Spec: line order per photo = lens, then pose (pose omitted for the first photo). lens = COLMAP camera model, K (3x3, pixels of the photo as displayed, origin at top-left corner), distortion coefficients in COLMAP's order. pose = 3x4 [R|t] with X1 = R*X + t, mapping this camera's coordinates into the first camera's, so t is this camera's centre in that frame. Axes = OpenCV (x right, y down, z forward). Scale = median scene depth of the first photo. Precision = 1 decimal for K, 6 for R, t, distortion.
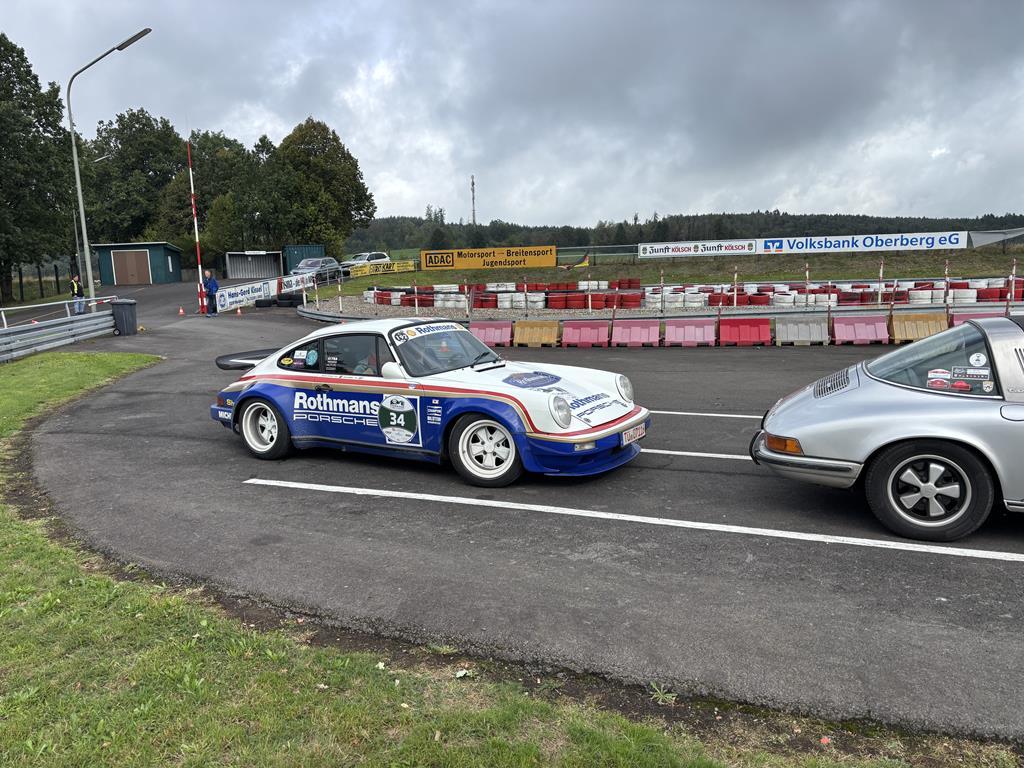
lens RADIAL K [[779.6, 0, 512.0], [0, 779.6, 384.0], [0, 0, 1]] dist [0.046139, -0.007683]
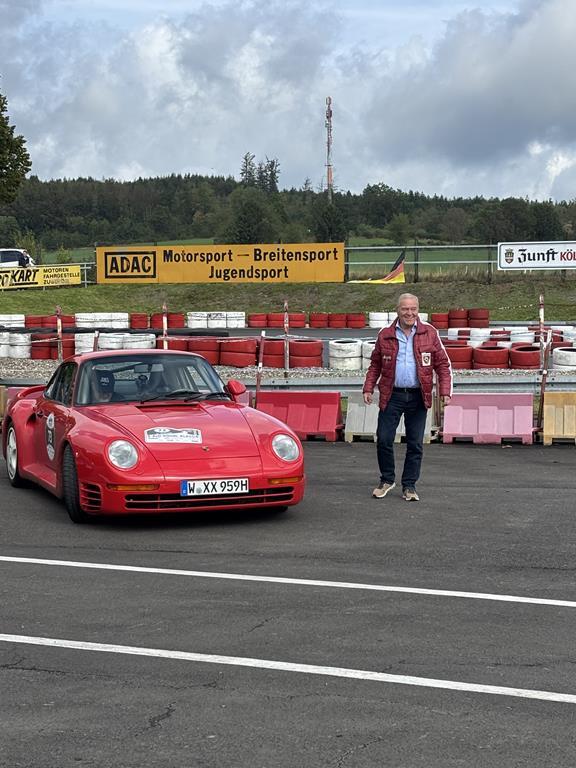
lens RADIAL K [[1602.4, 0, 288.0], [0, 1602.4, 384.0], [0, 0, 1]] dist [-0.003086, -0.033530]
pose [[0.995087, 0.027679, -0.095053, 0.126795], [-0.035326, 0.996190, -0.079739, 0.000667], [0.092484, 0.082705, 0.992273, -0.041730]]
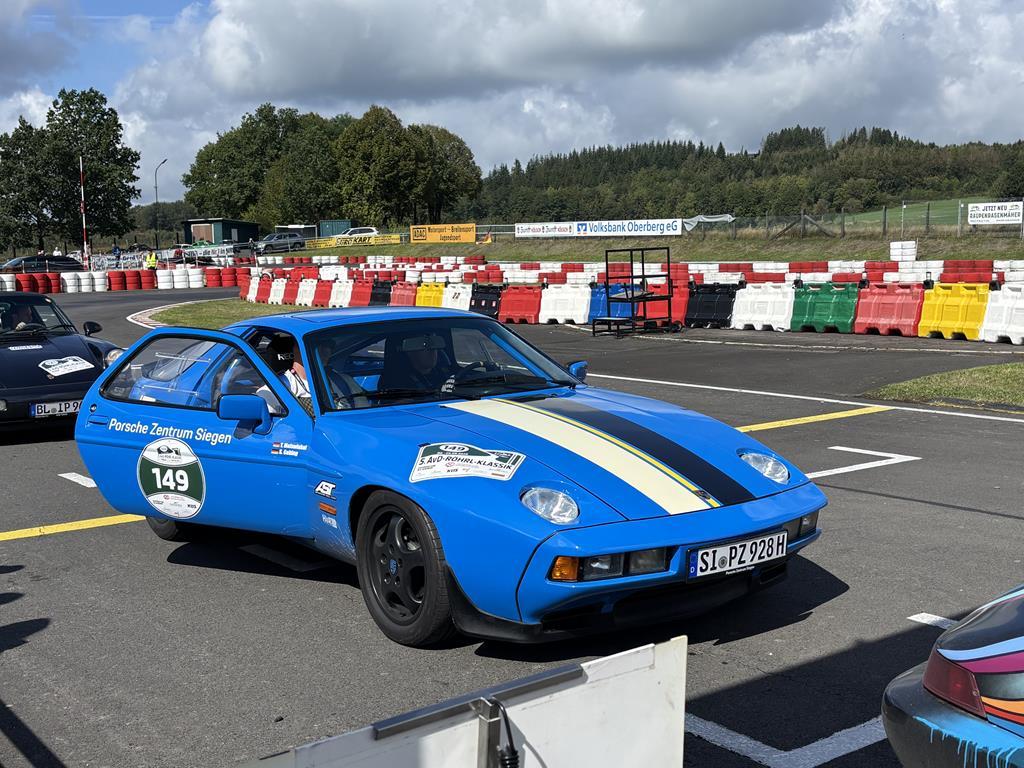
lens RADIAL K [[1235.9, 0, 512.0], [0, 1235.9, 384.0], [0, 0, 1]] dist [0.244847, -0.914745]
pose [[0.822105, 0.080667, -0.563593, 1.151879], [-0.089118, 0.995942, 0.012553, 0.023269], [0.562318, 0.039906, 0.825958, -0.429751]]
